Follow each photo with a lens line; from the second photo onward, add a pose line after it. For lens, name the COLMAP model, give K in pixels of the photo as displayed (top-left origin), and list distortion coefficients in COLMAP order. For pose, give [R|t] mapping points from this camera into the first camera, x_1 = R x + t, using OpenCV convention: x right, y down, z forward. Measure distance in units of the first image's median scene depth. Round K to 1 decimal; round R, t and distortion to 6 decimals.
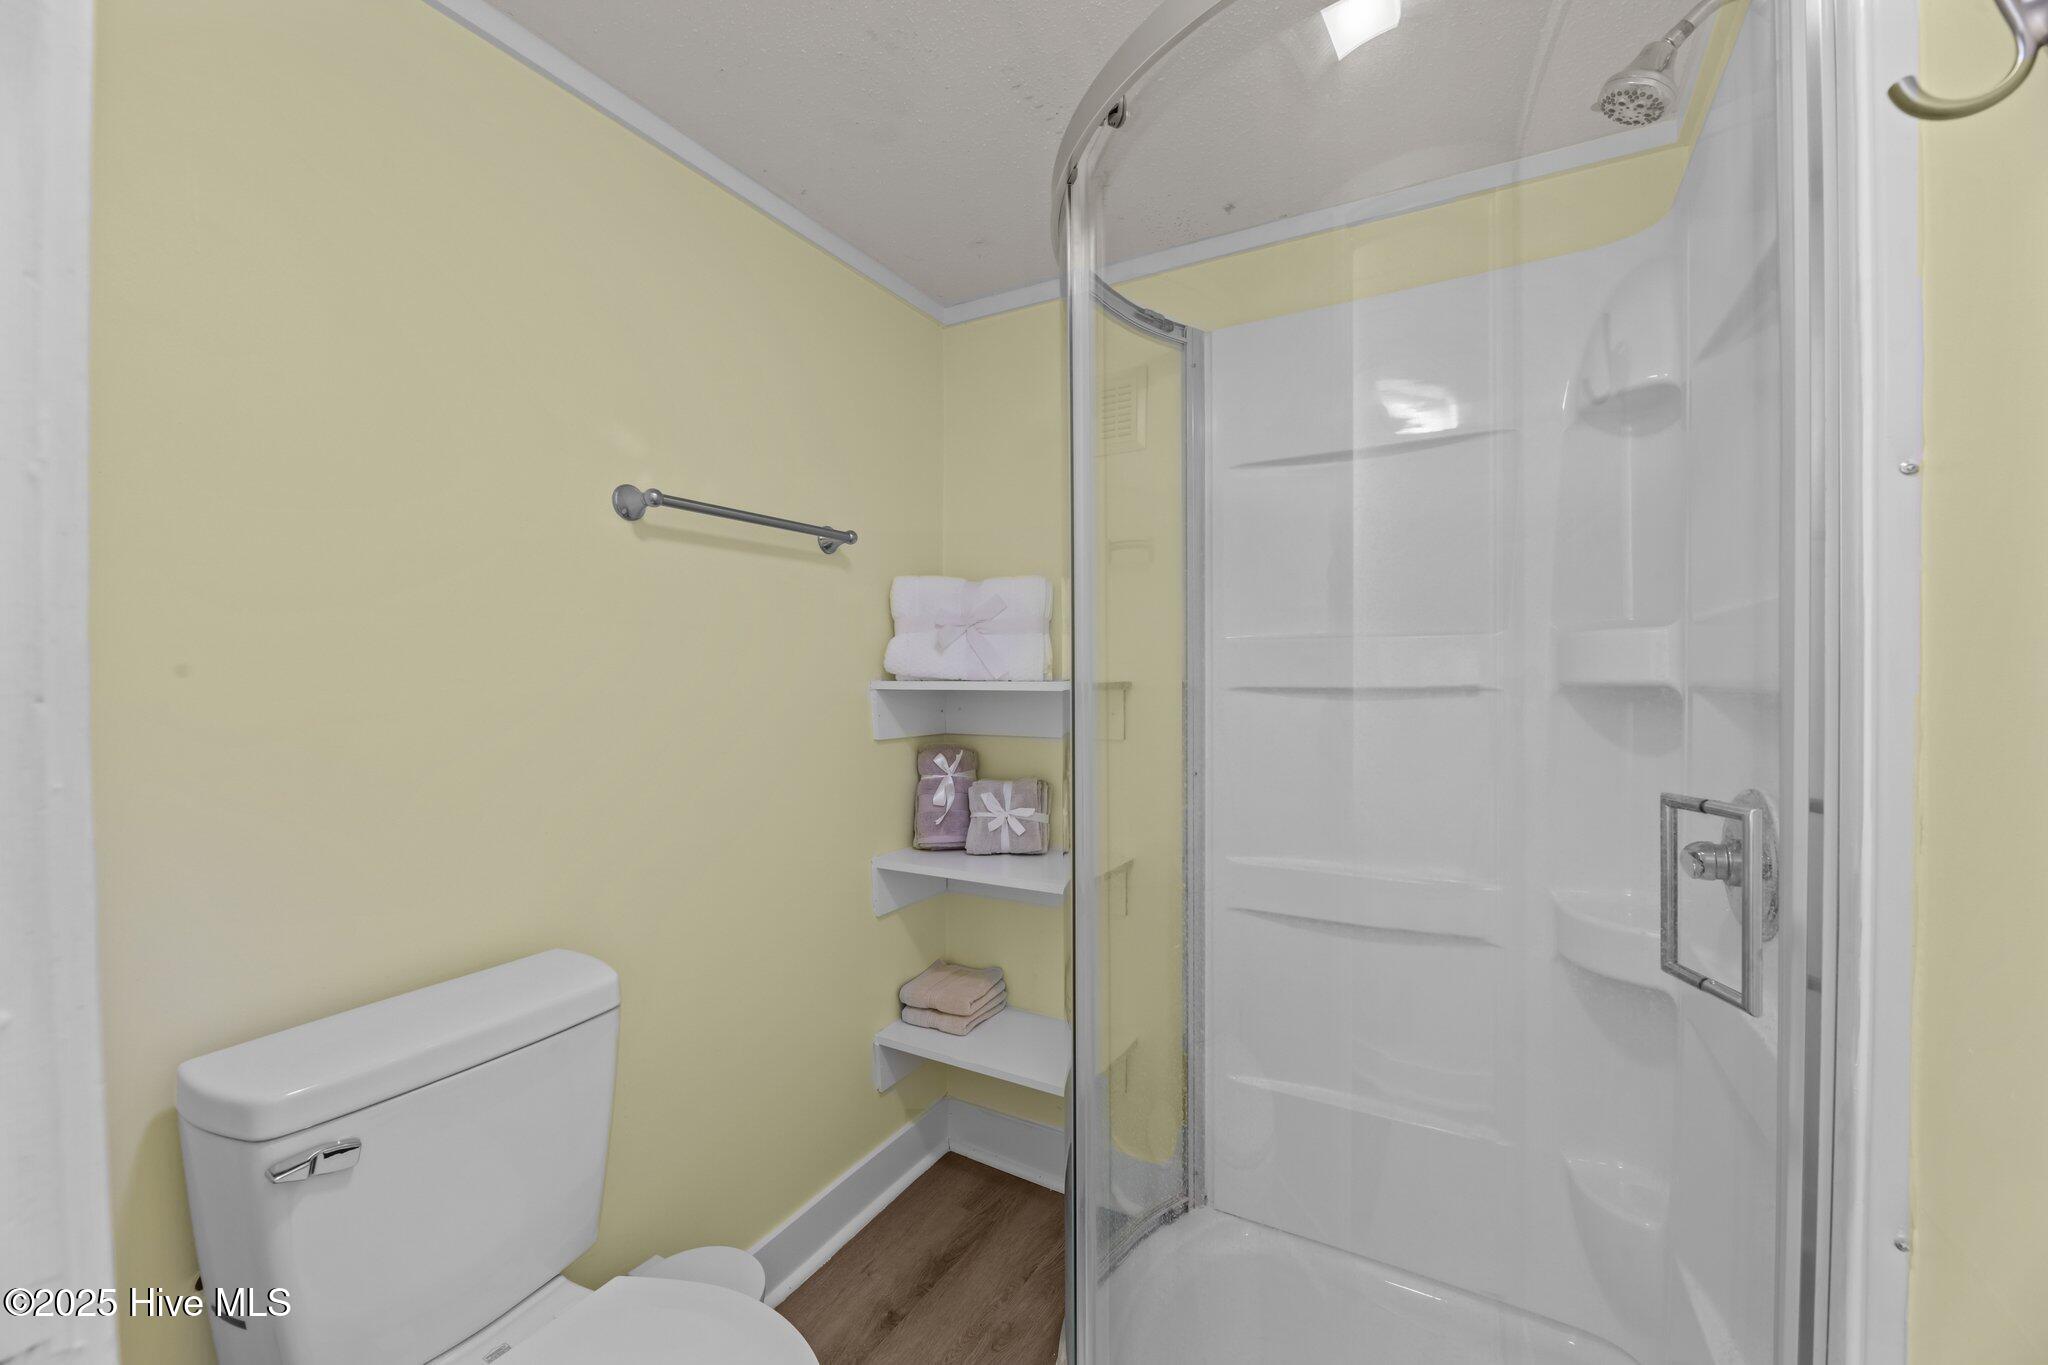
lens RADIAL K [[826.1, 0, 1021.3], [0, 826.1, 669.3], [0, 0, 1]] dist [0.001447, -0.004648]
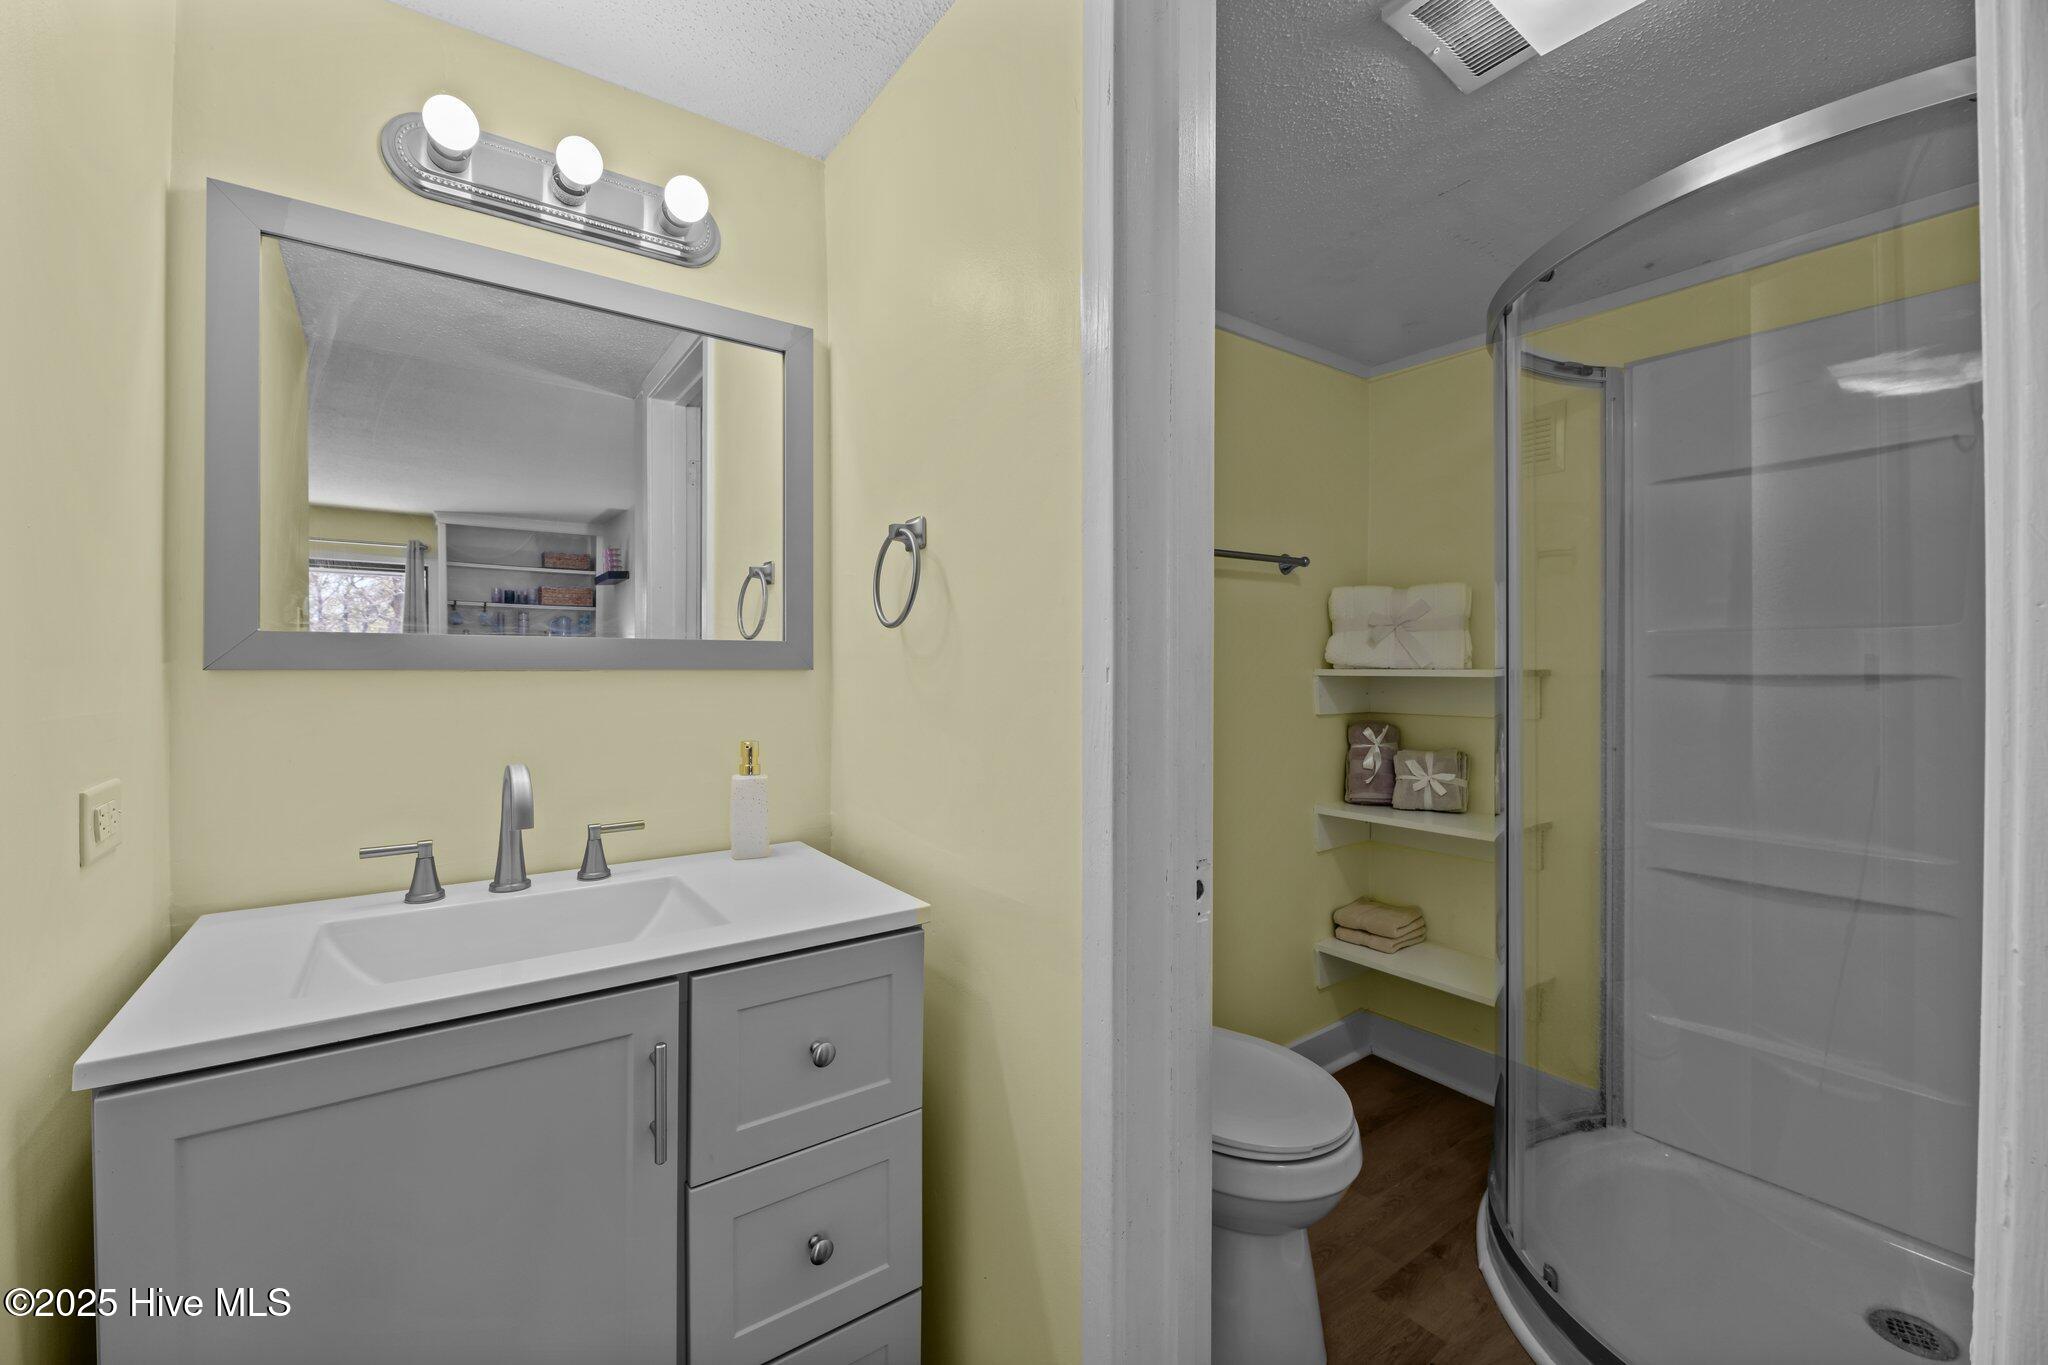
lens RADIAL K [[826.1, 0, 1021.3], [0, 826.1, 669.3], [0, 0, 1]] dist [0.001447, -0.004648]
pose [[0.912727, -0.001163, -0.408569, -0.068659], [0.007353, 0.999881, 0.013581, -0.006544], [0.408504, -0.015400, 0.912627, -0.358549]]
